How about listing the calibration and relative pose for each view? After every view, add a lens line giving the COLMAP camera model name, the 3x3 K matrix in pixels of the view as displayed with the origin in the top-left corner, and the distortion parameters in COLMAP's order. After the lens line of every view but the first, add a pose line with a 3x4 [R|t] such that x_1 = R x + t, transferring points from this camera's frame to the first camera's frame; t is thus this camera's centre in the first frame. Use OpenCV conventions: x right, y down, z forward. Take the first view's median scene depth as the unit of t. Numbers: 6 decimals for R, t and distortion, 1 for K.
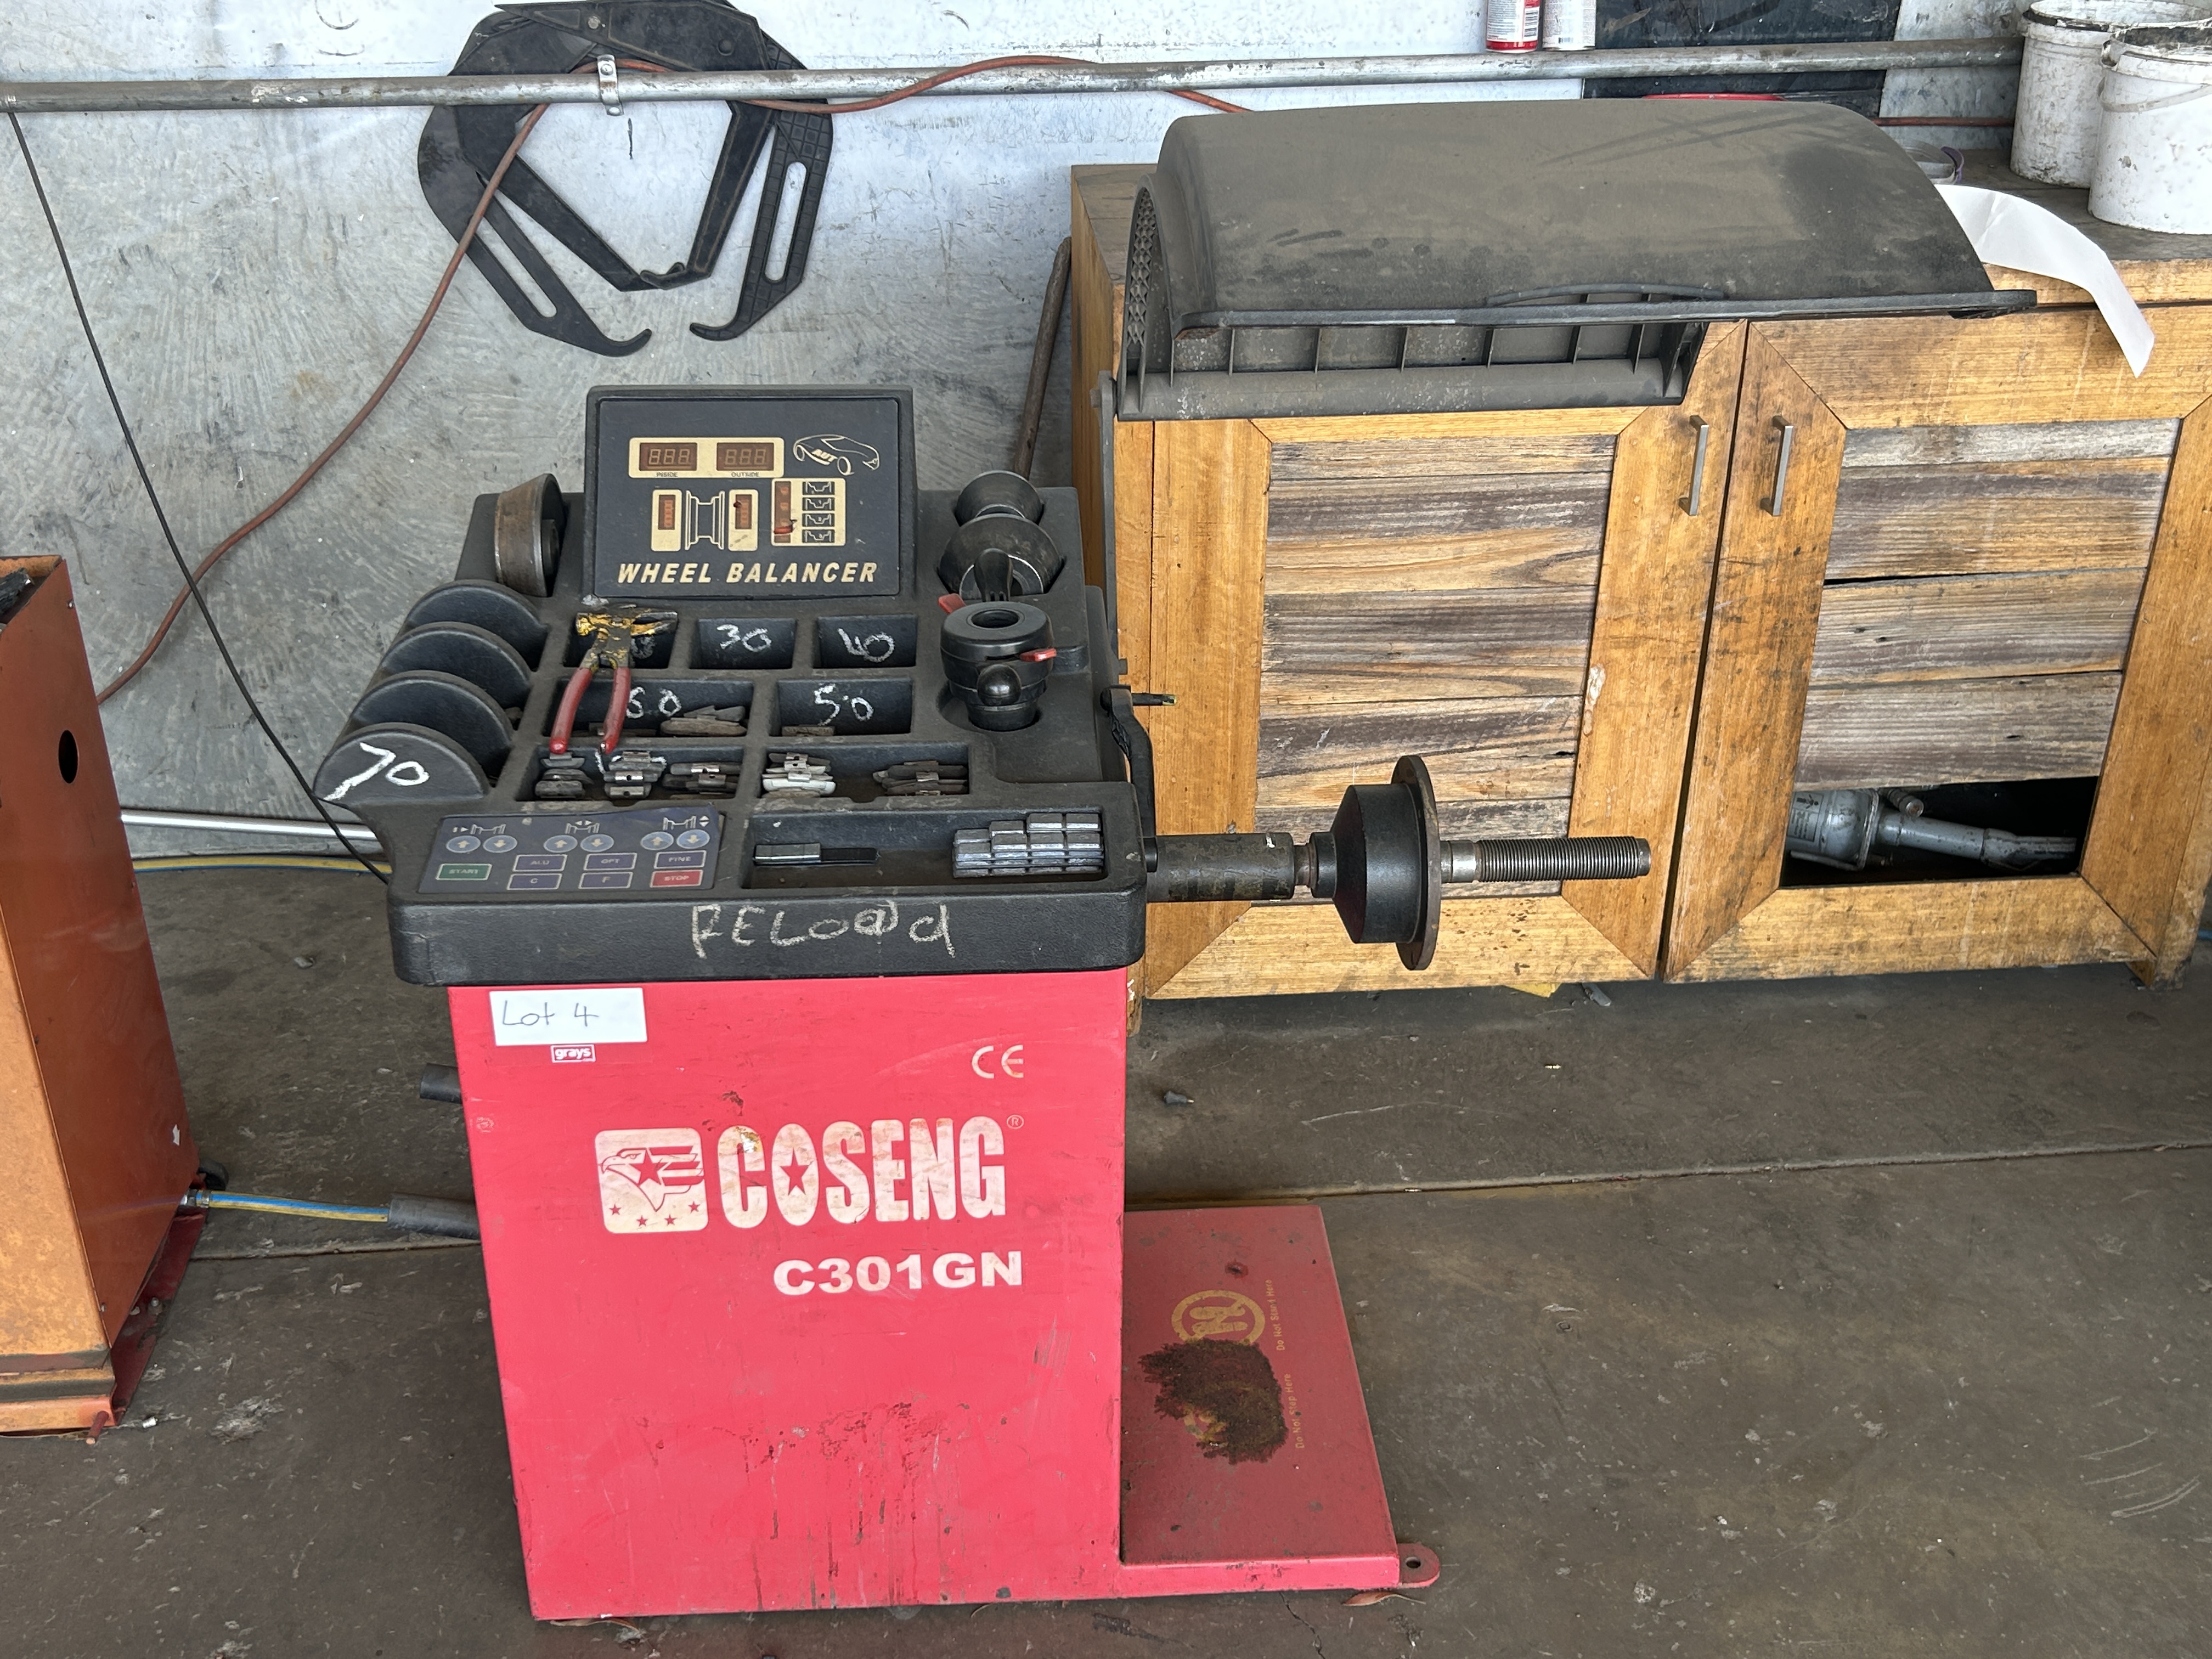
lens RADIAL K [[2289.3, 0, 1104.6], [0, 2289.3, 858.4], [0, 0, 1]] dist [0.004917, -0.045874]
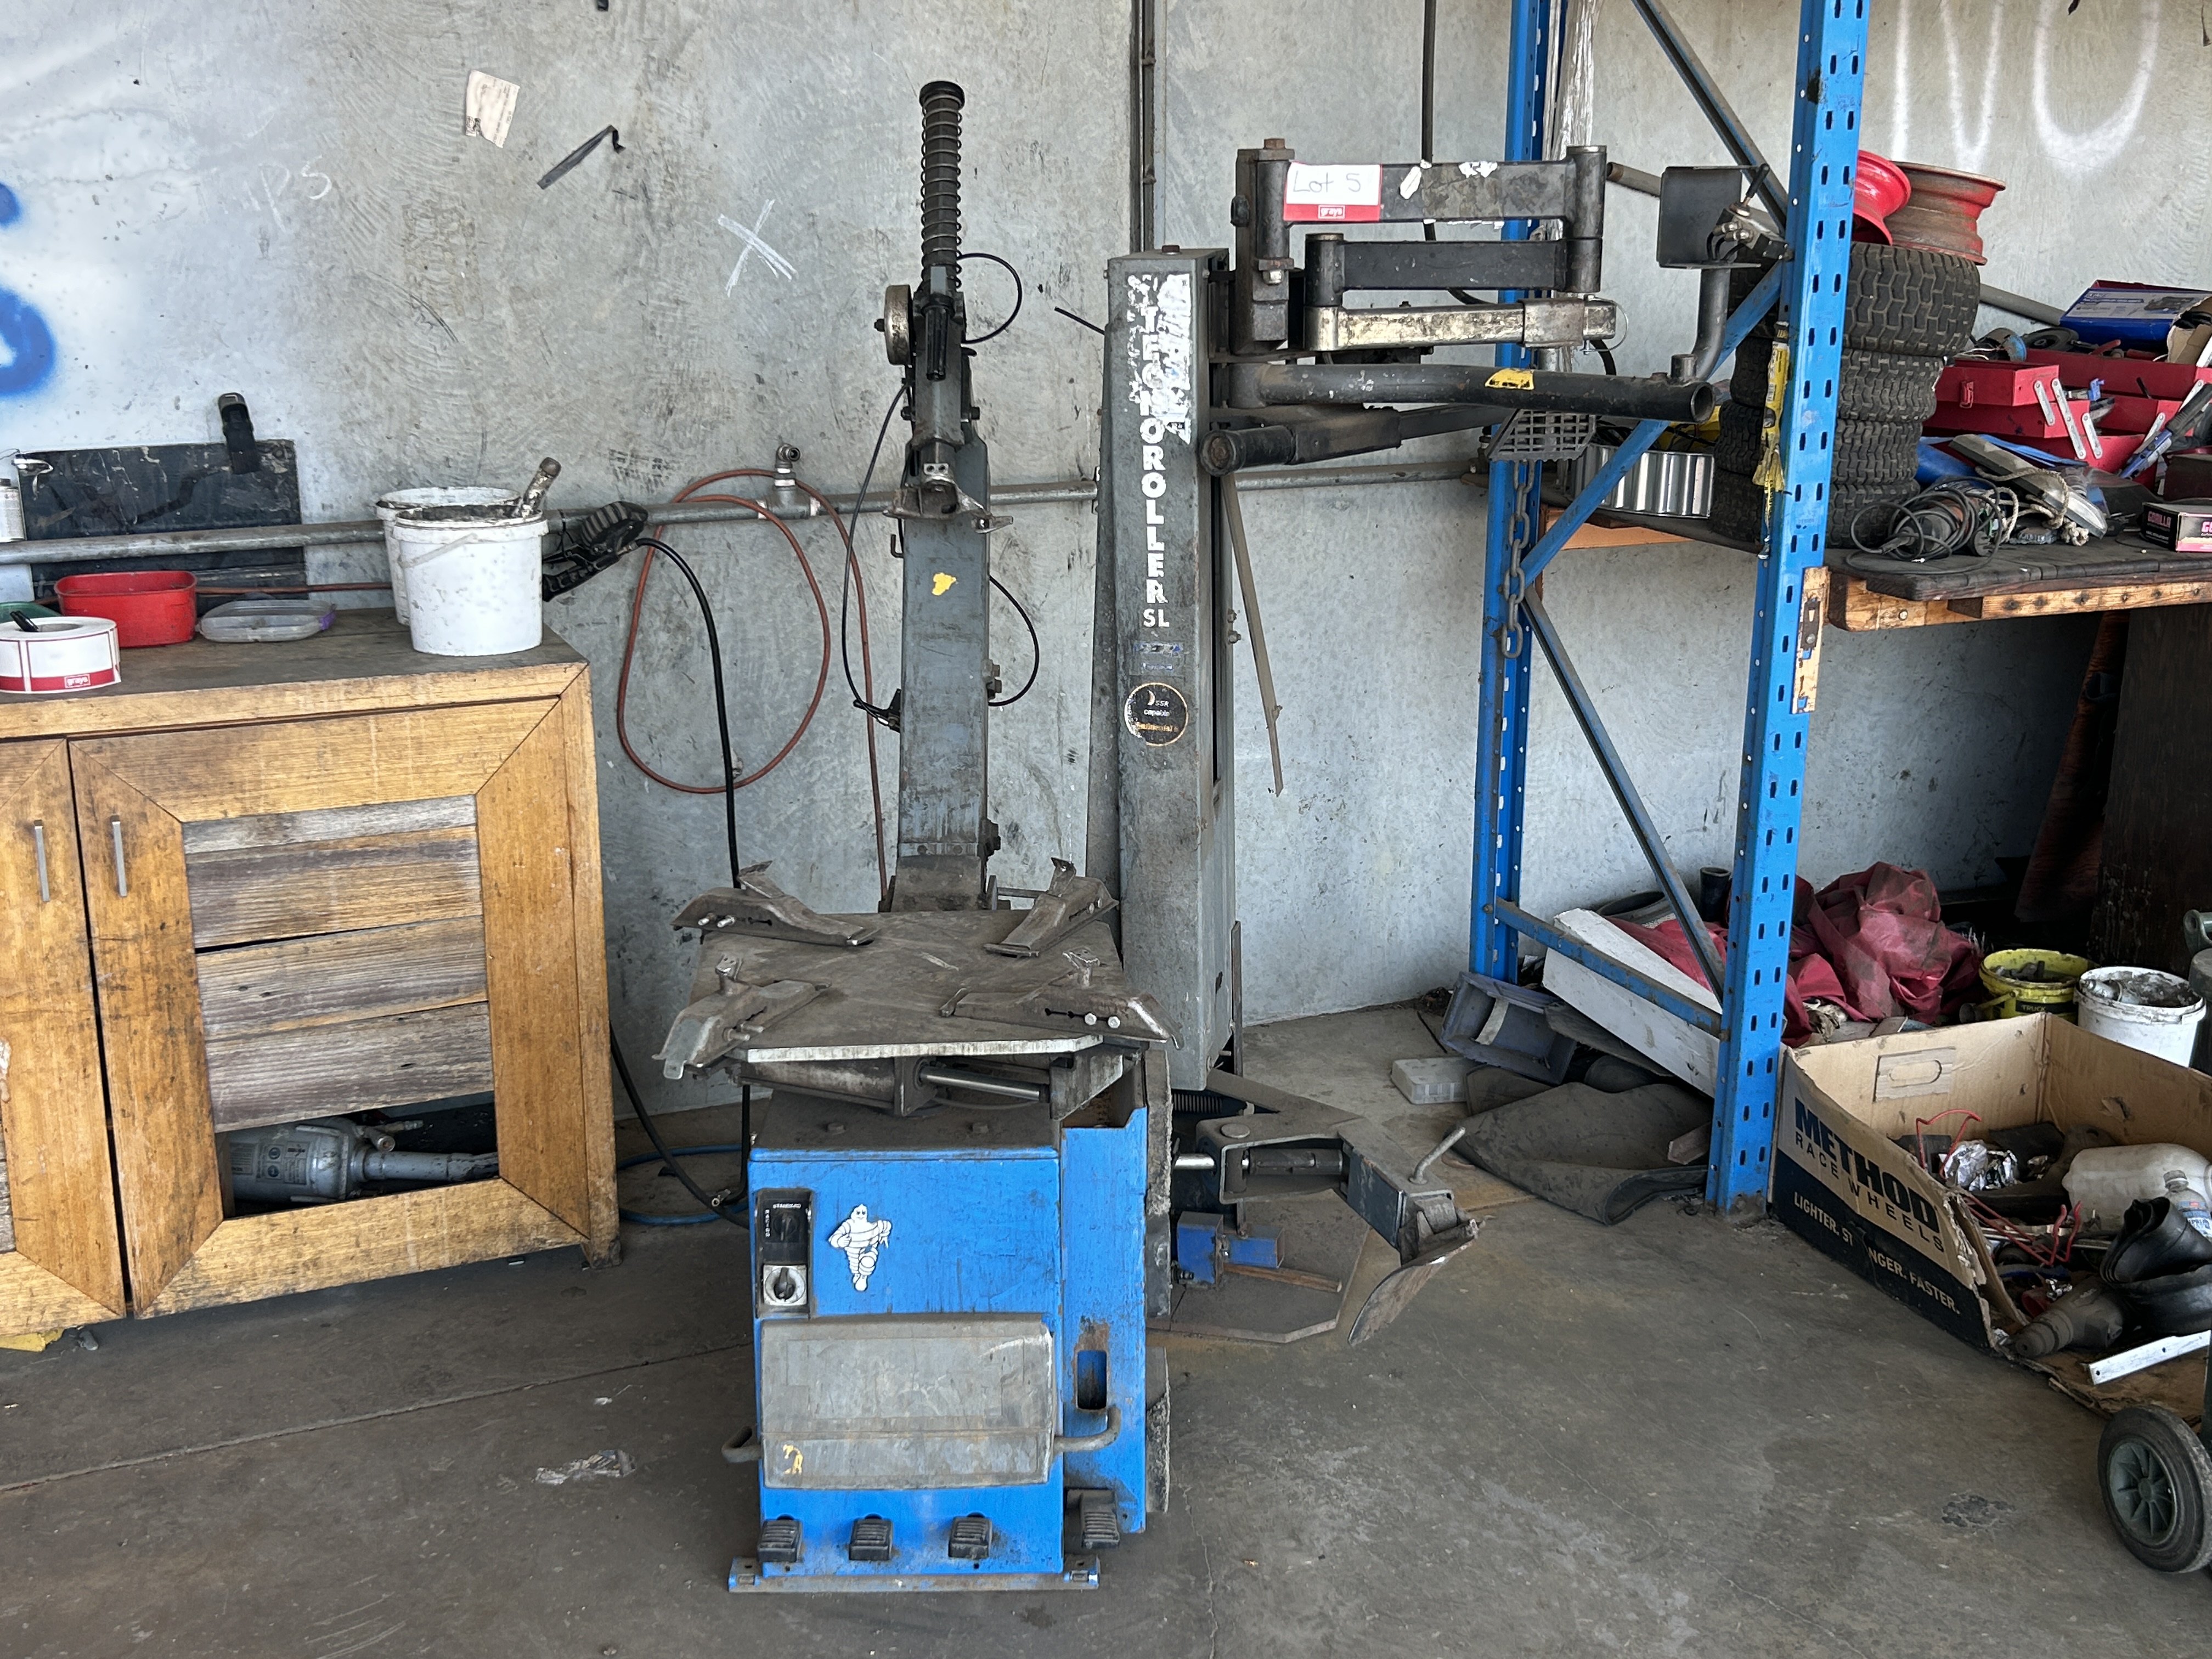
lens RADIAL K [[2356.9, 0, 1106.0], [0, 2356.9, 829.5], [0, 0, 1]] dist [0.020411, -0.039082]
pose [[0.943183, -0.076143, 0.323431, 0.360875], [0.148875, 0.967059, -0.206479, 0.141641], [-0.297055, 0.242898, 0.923449, -0.293015]]
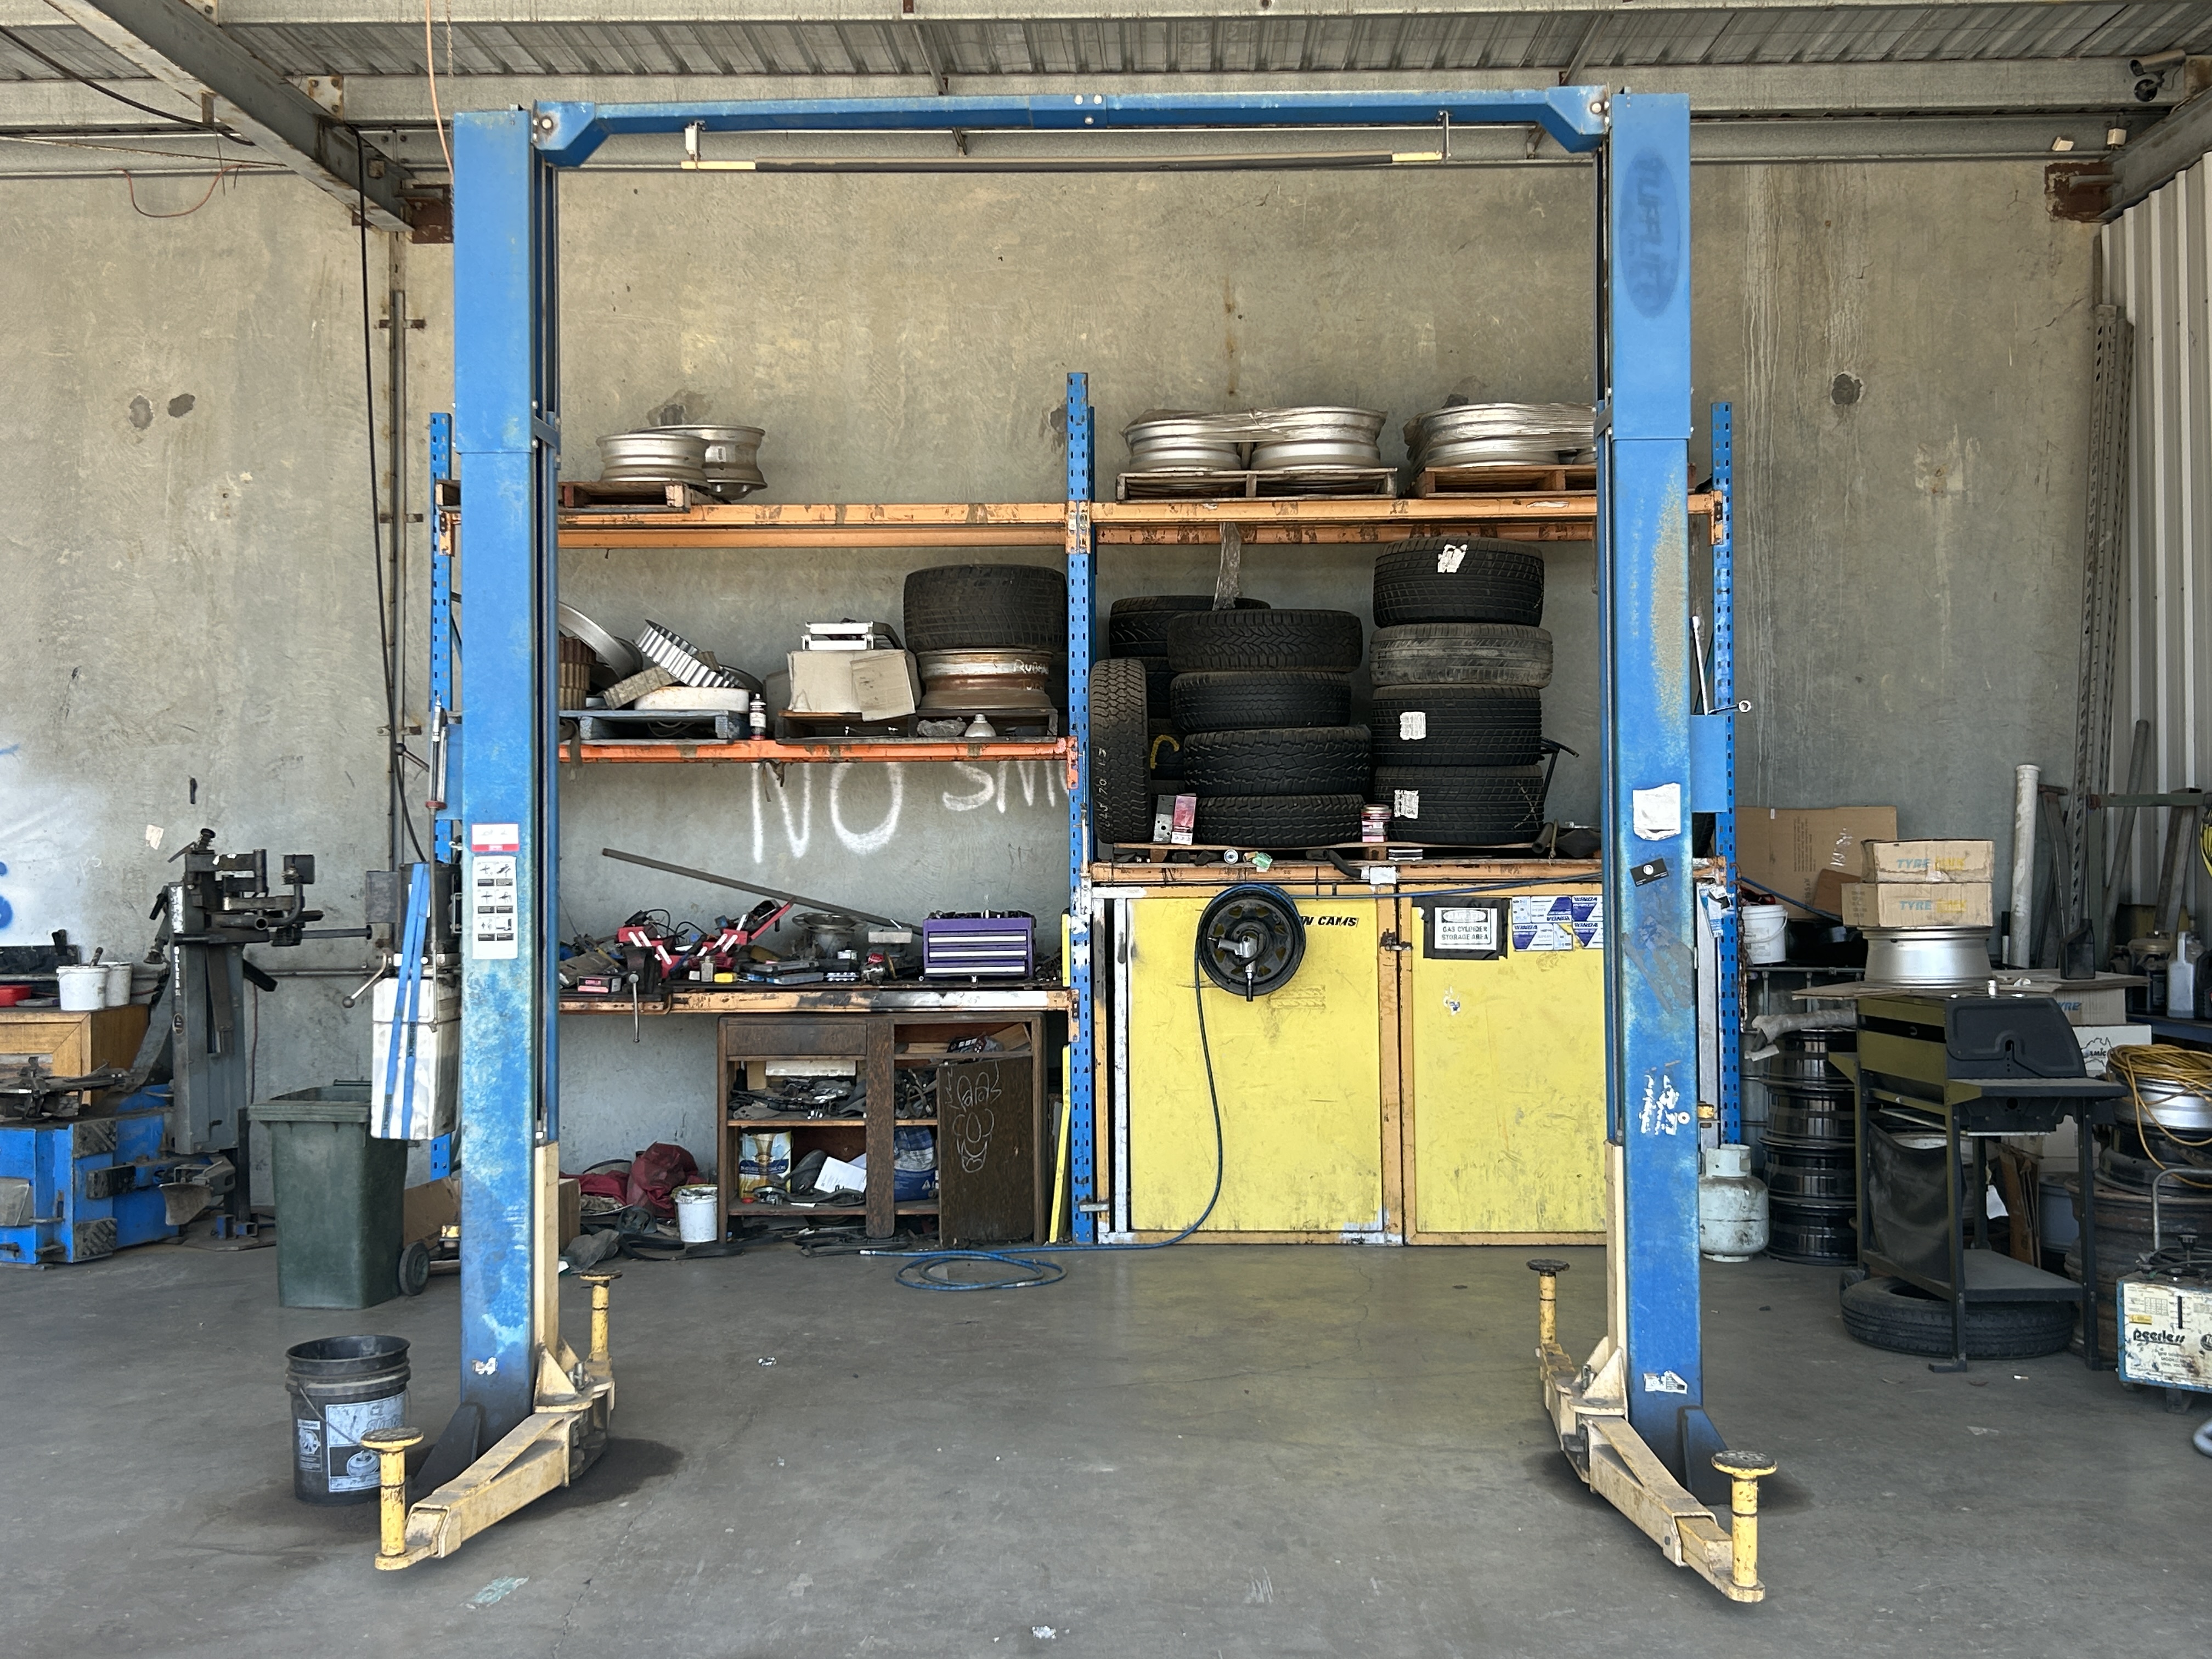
lens RADIAL K [[2289.3, 0, 1104.6], [0, 2289.3, 858.4], [0, 0, 1]] dist [0.004917, -0.045874]
pose [[0.996297, 0.003210, -0.085915, 2.488737], [-0.043793, 0.878893, -0.475004, 1.238618], [0.073985, 0.477008, 0.875779, -2.345494]]
